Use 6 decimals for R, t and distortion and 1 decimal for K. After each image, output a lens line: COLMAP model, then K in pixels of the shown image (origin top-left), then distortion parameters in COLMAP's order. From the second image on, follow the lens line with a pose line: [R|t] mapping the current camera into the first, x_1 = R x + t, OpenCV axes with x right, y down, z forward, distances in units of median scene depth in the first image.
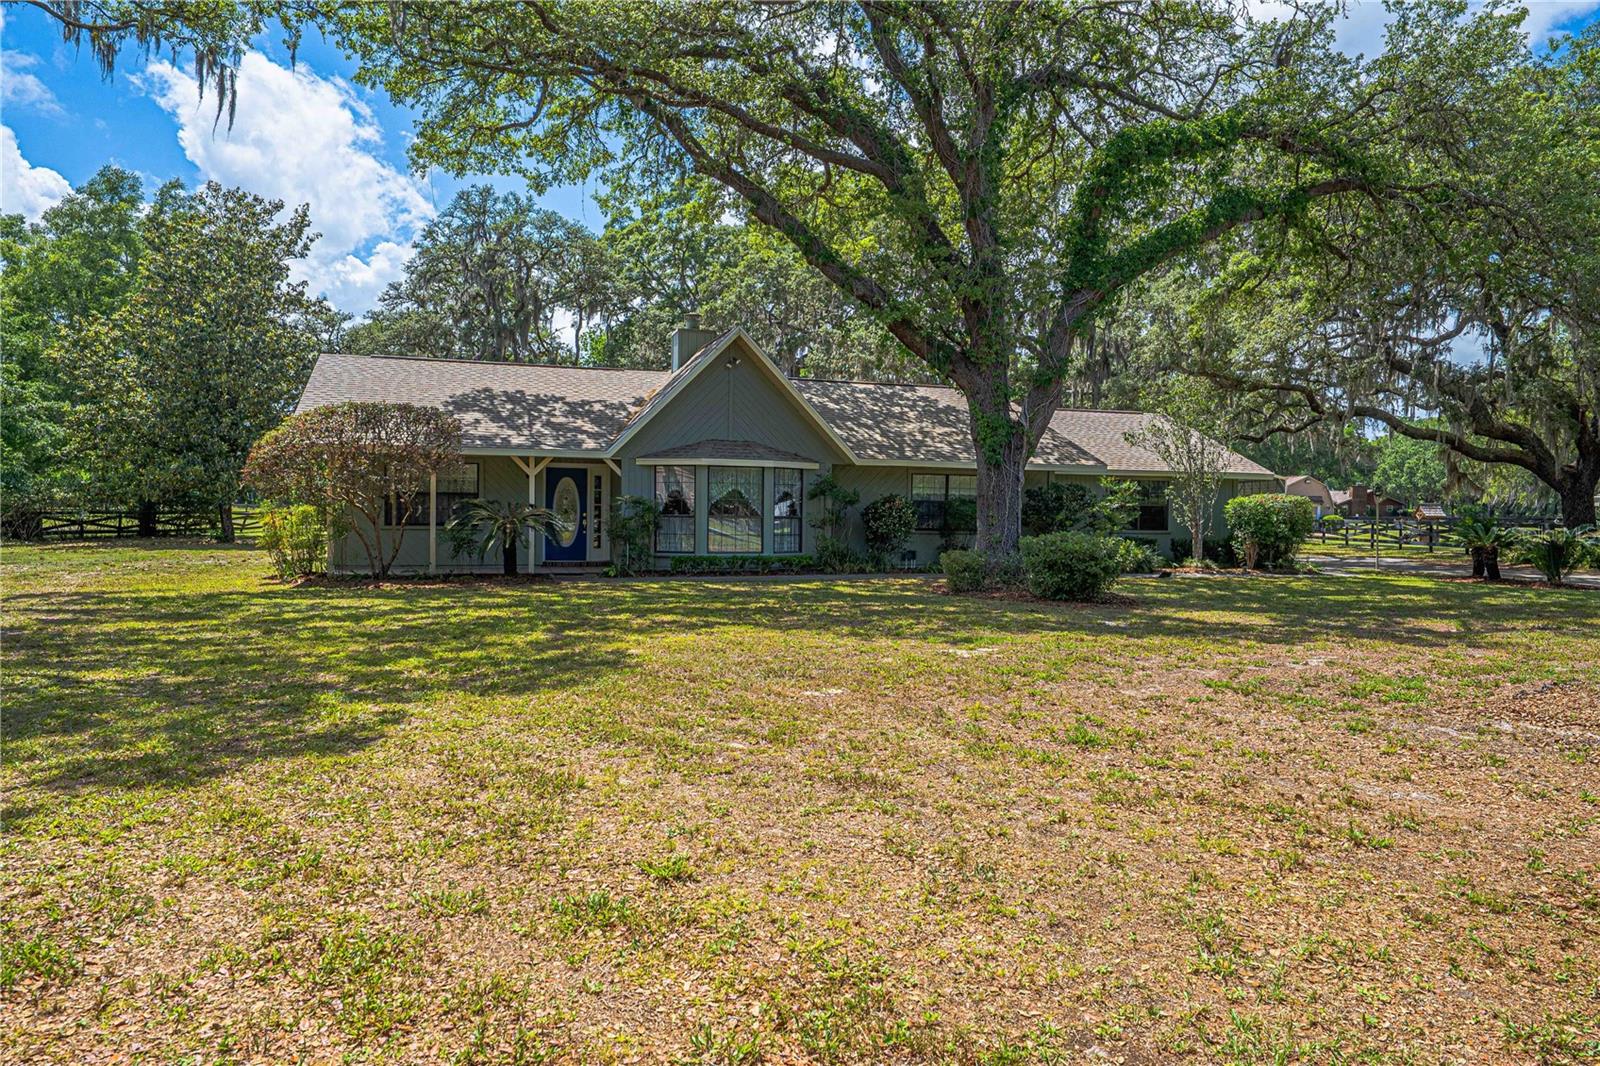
lens RADIAL K [[1061.9, 0, 765.2], [0, 1061.9, 537.0], [0, 0, 1]] dist [0.007977, 0.002916]
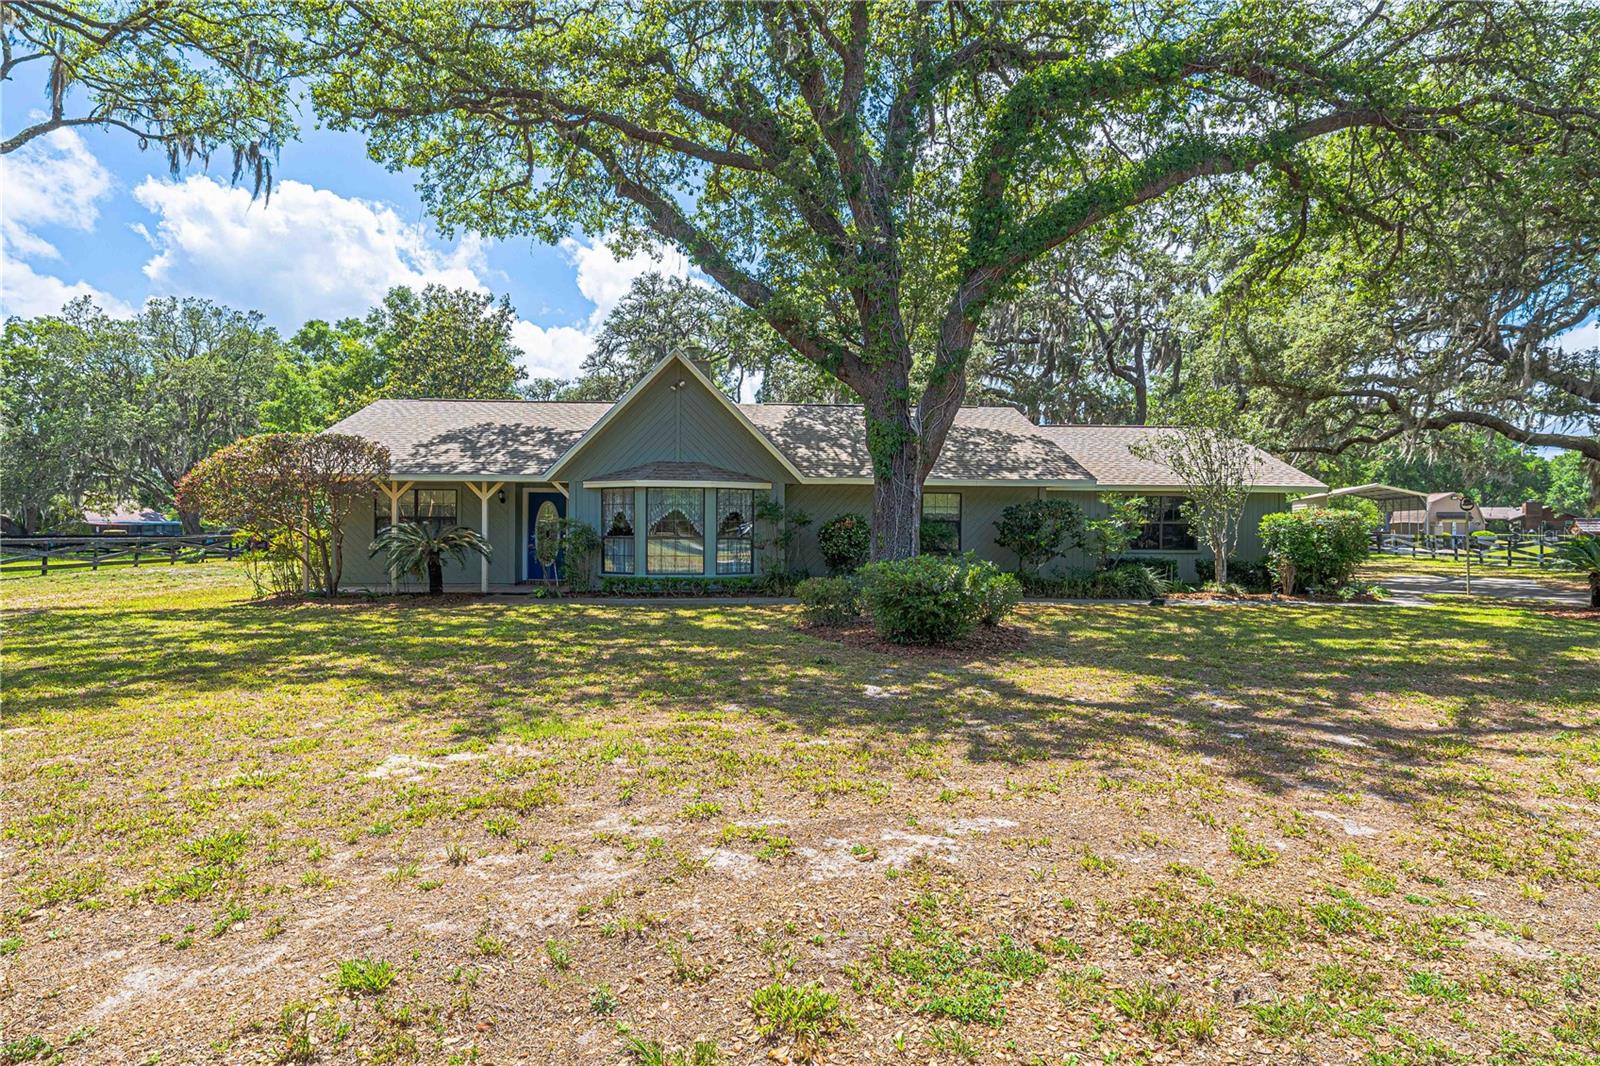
lens RADIAL K [[777.5, 0, 800.0], [0, 777.5, 533.0], [0, 0, 1]] dist [-0.003348, -0.000590]
pose [[0.965483, -0.003682, -0.260438, 0.266021], [-0.001272, 0.999822, -0.018850, -0.009458], [0.260461, 0.018531, 0.965306, 0.308885]]
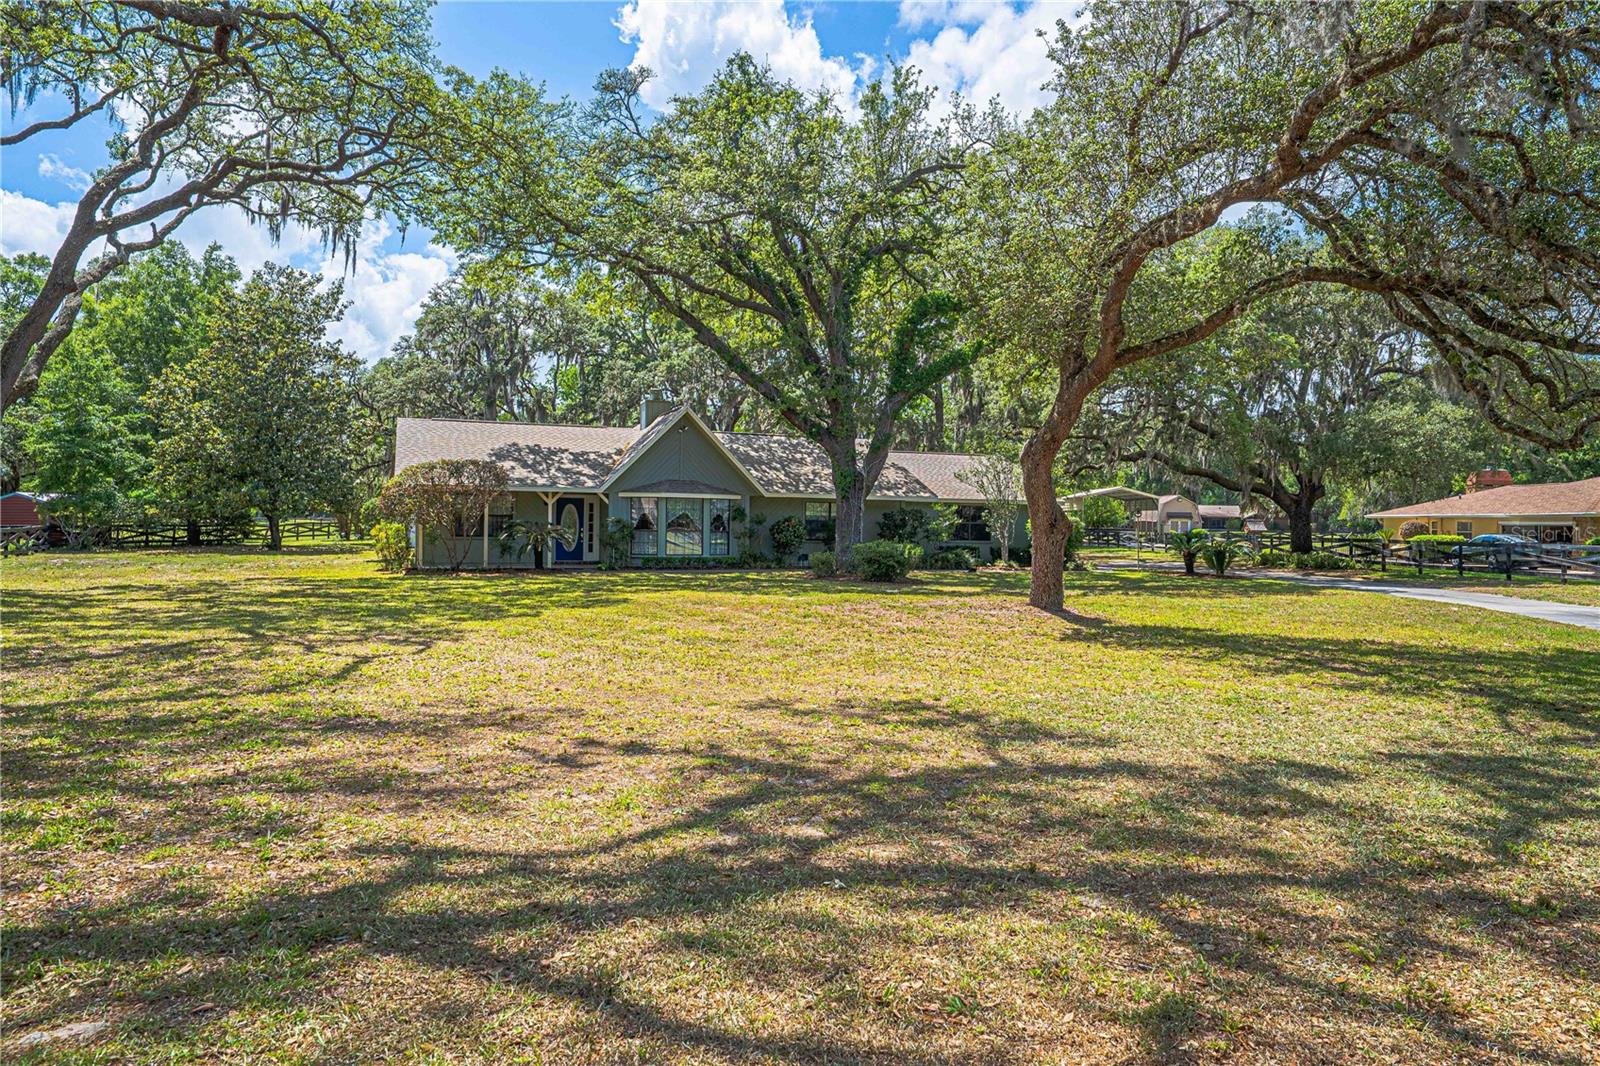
lens RADIAL K [[1133.9, 0, 800.0], [0, 1133.9, 533.0], [0, 0, 1]] dist [-0.002605, 0.001874]
pose [[0.997791, 0.001995, 0.066402, 0.027841], [-0.001058, 0.999899, -0.014145, 0.006004], [-0.066423, 0.014043, 0.997693, -0.599676]]
